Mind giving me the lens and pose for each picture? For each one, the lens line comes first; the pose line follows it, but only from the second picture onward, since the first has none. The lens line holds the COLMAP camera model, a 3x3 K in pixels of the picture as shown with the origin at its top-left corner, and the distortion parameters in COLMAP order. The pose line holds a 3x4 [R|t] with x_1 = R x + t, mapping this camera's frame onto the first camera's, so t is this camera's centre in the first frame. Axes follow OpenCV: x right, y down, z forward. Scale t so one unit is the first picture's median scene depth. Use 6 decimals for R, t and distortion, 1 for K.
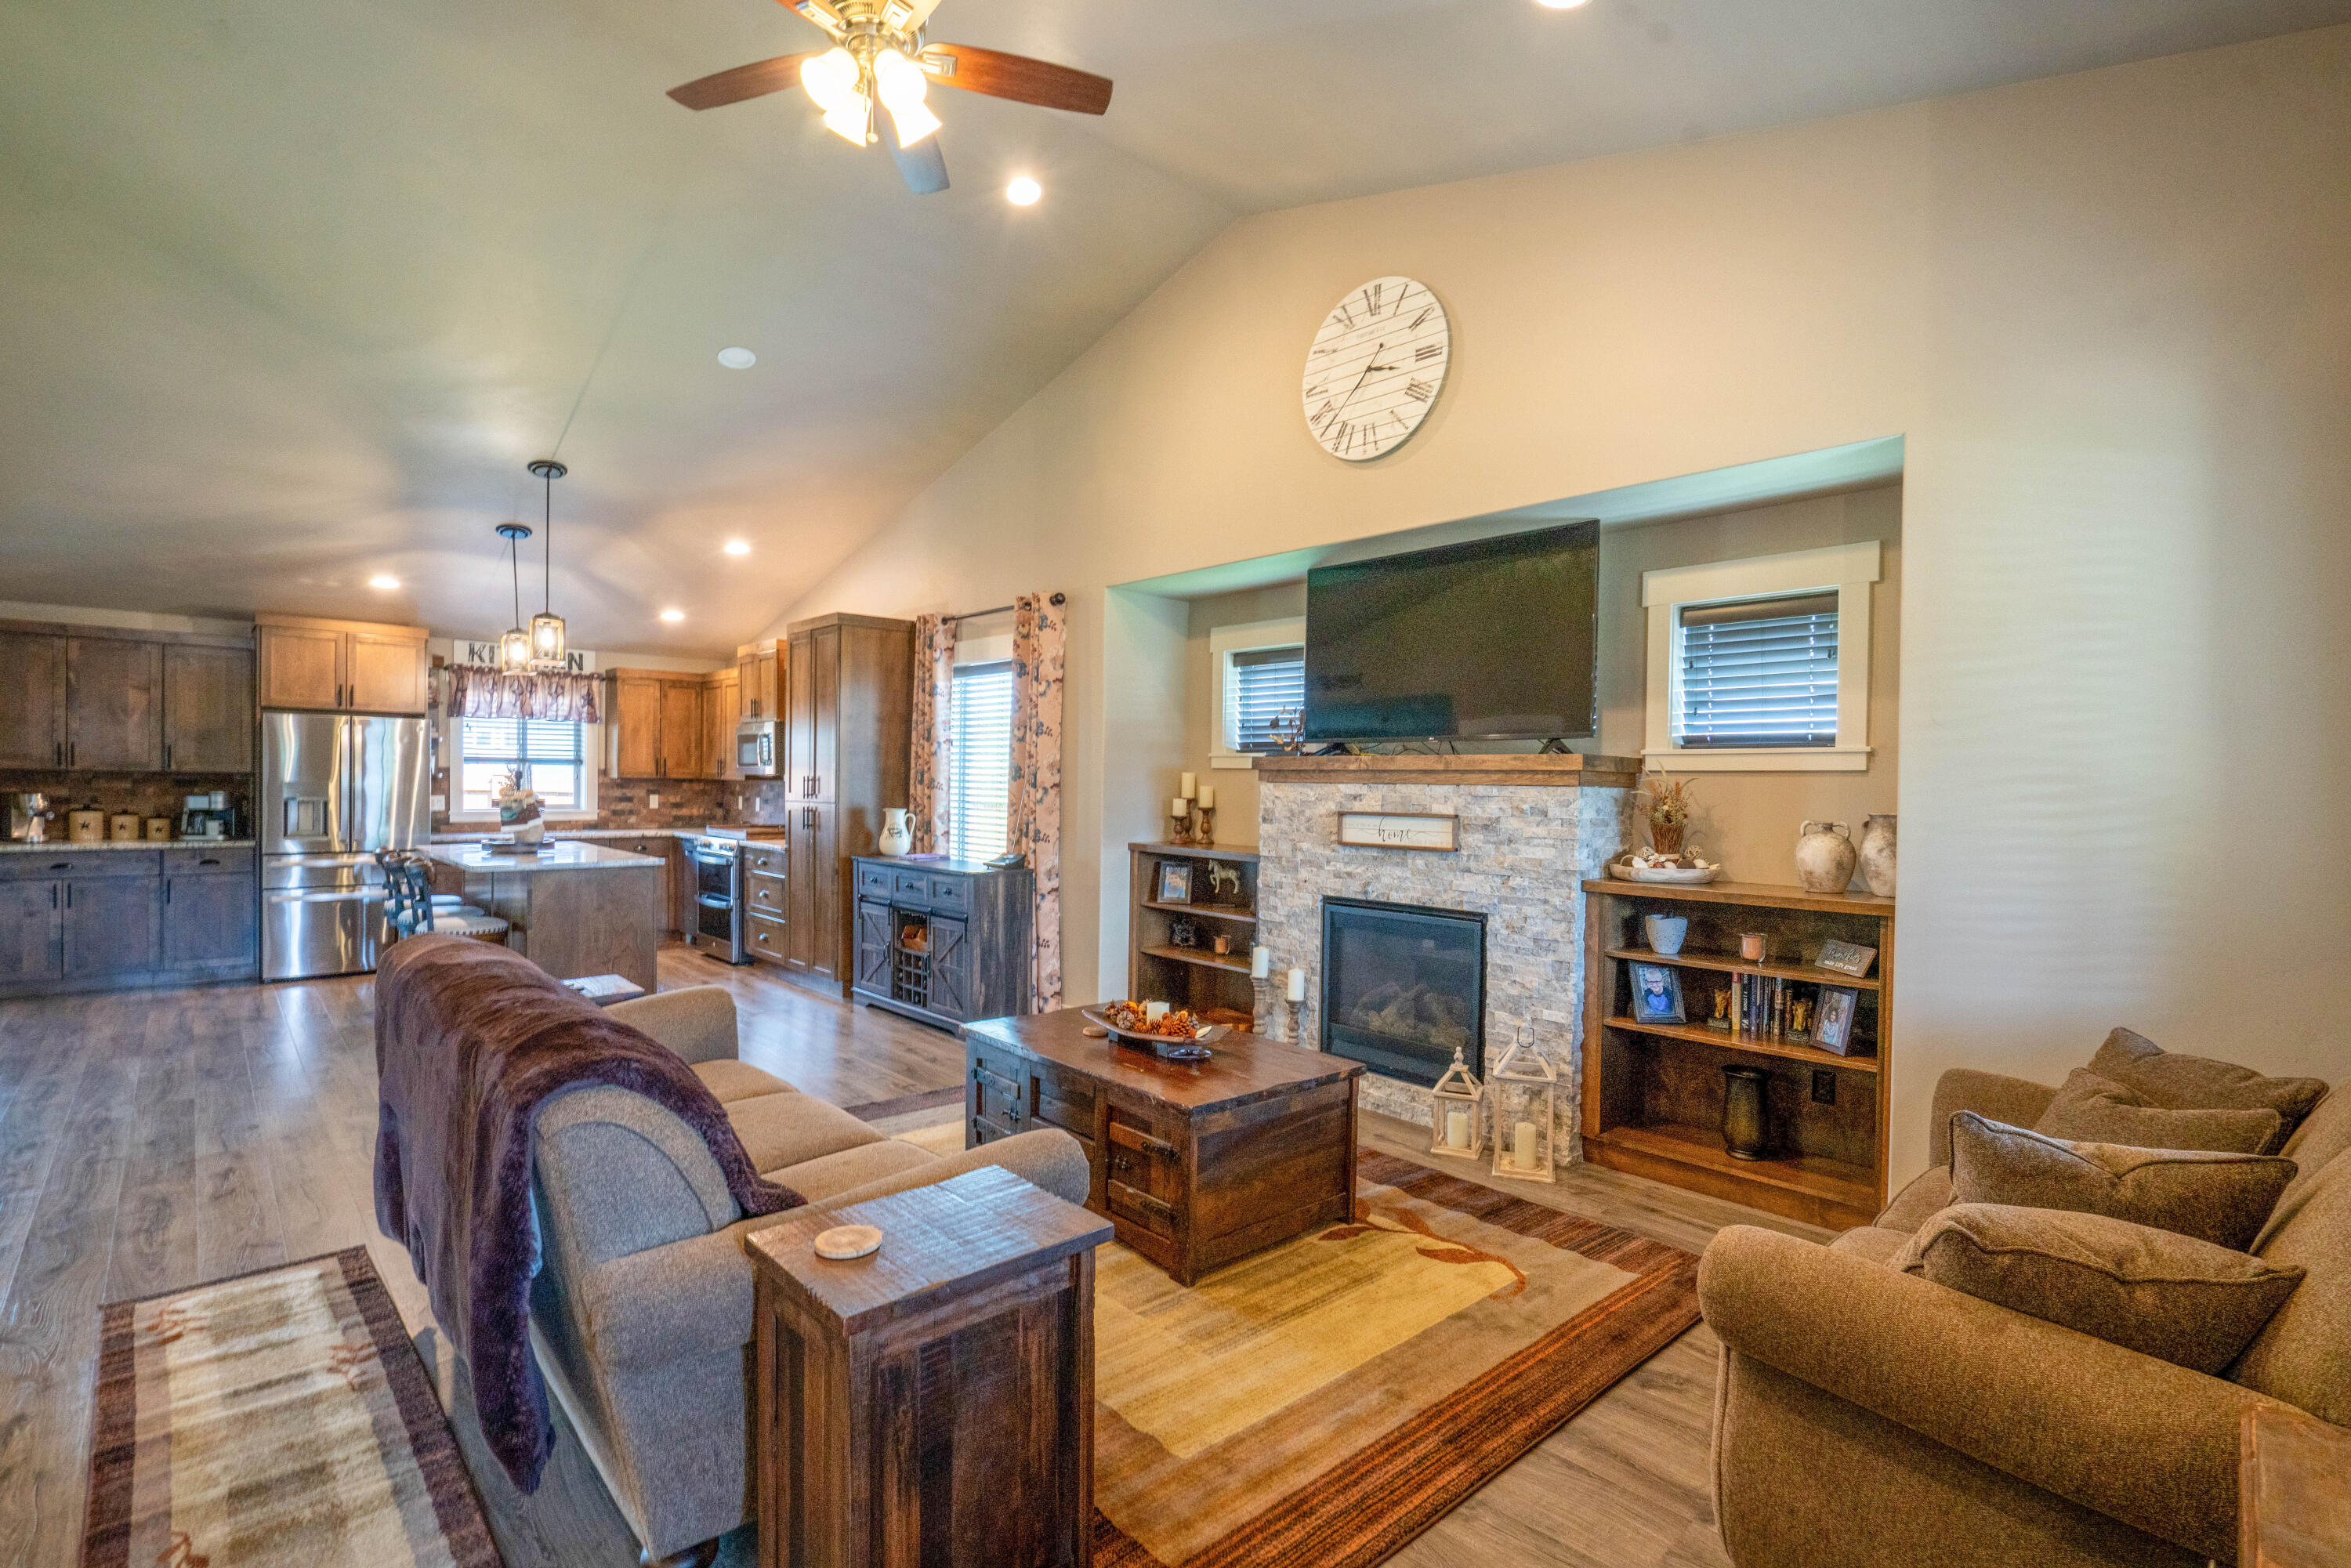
lens RADIAL K [[1071.9, 0, 1179.8], [0, 1071.9, 794.9], [0, 0, 1]] dist [-0.007664, 0.003750]
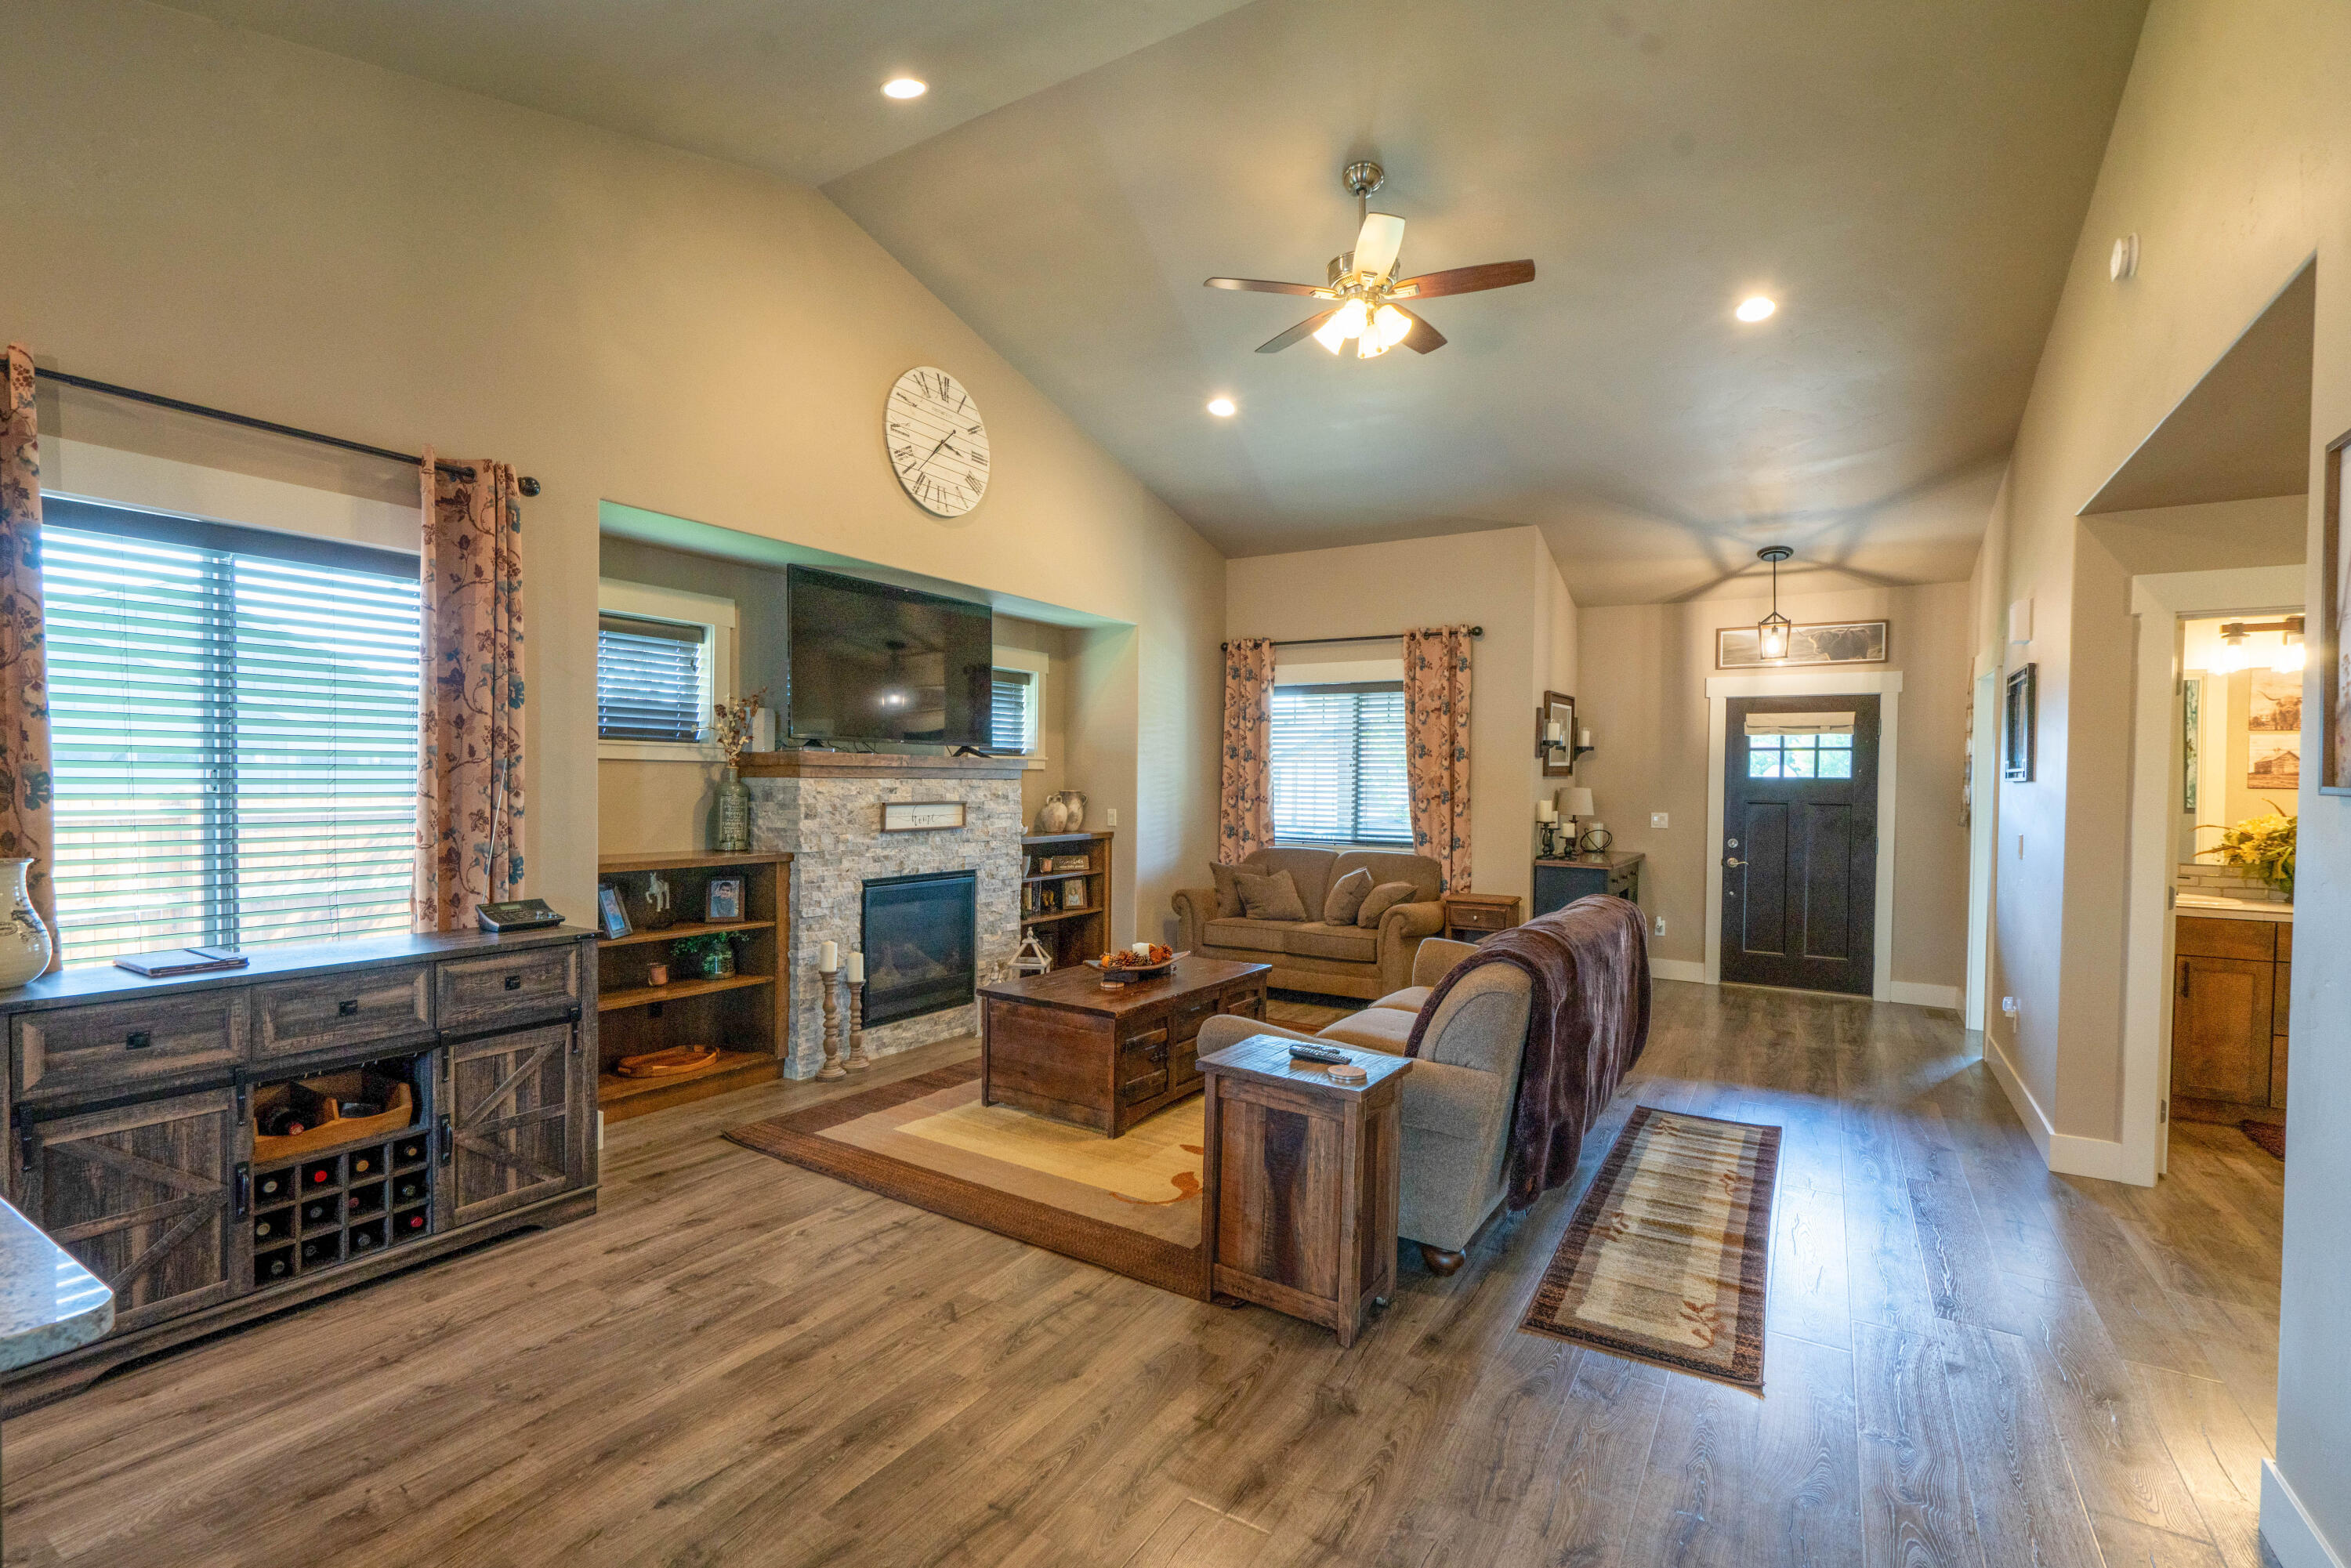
lens RADIAL K [[1071.9, 0, 1180.7], [0, 1071.9, 791.6], [0, 0, 1]] dist [-0.007664, 0.003750]
pose [[-0.270085, -0.028158, 0.962425, -1.038399], [-0.001909, 0.999586, 0.028710, -0.030131], [-0.962835, 0.005917, -0.270027, 1.015738]]
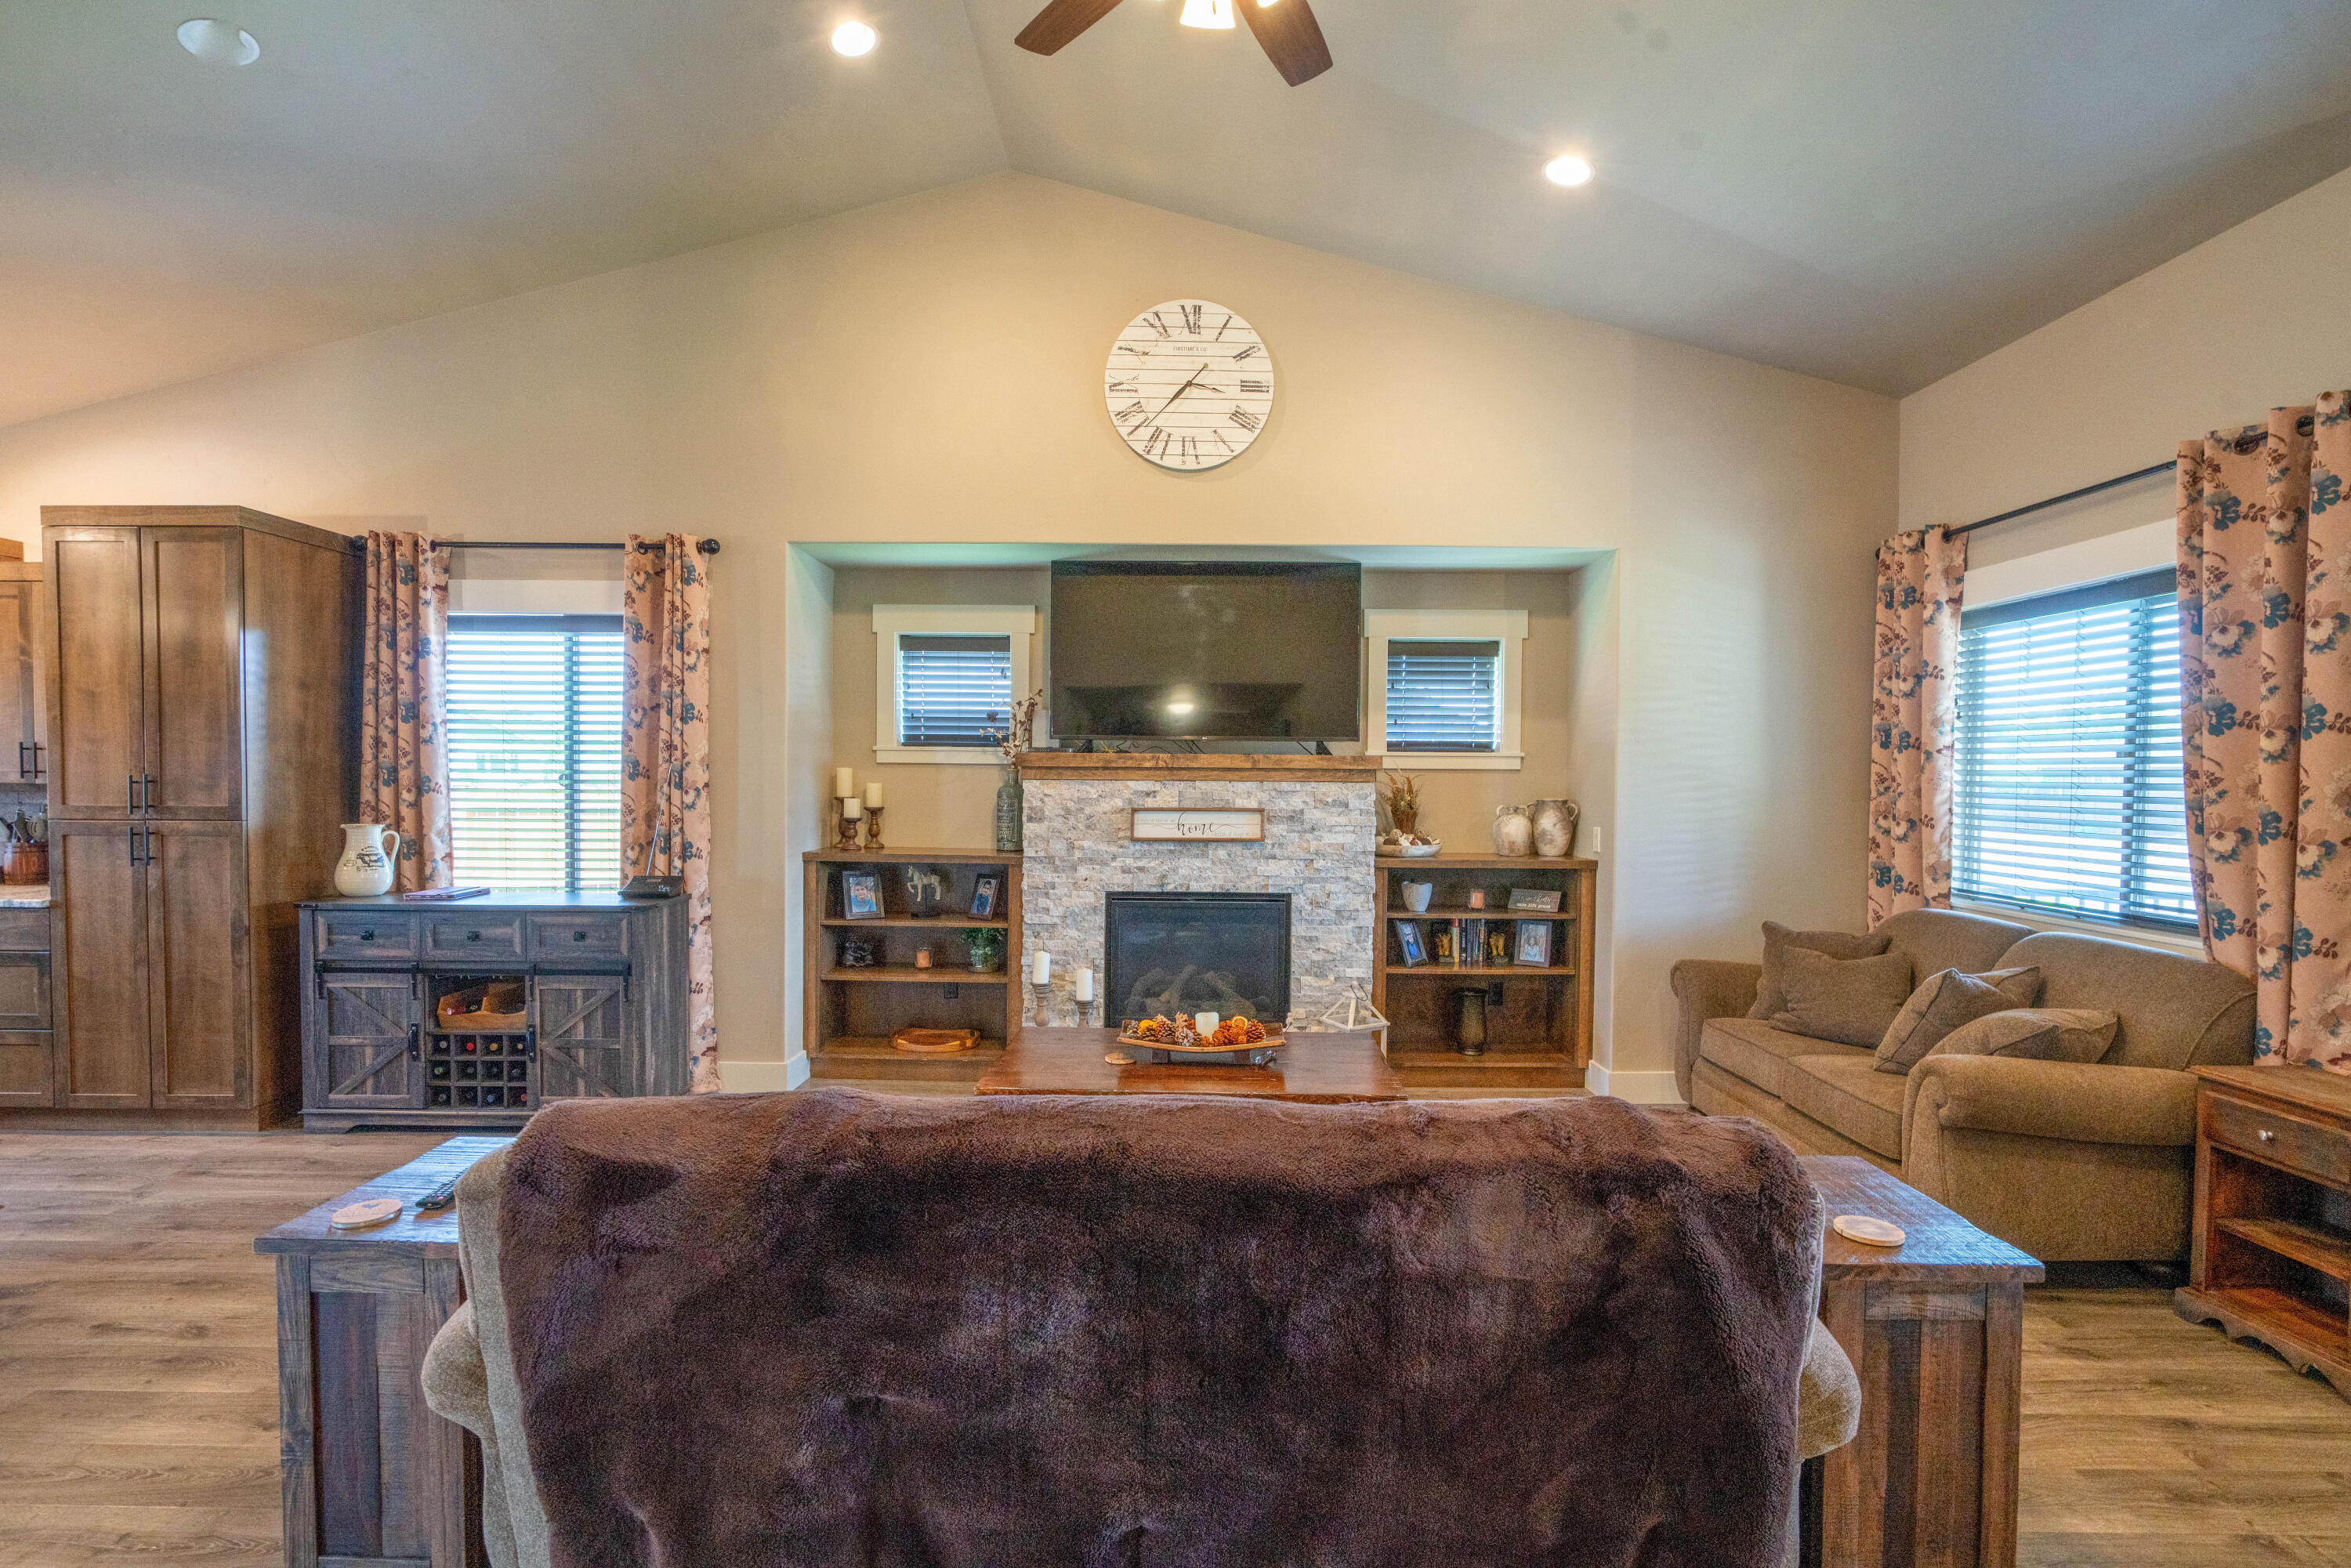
lens RADIAL K [[1071.9, 0, 1160.9], [0, 1071.9, 798.7], [0, 0, 1]] dist [-0.007664, 0.003750]
pose [[0.689471, -0.026128, 0.723842, -0.576376], [0.011106, 0.999613, 0.025503, -0.019358], [-0.724228, -0.009544, 0.689495, 0.280986]]
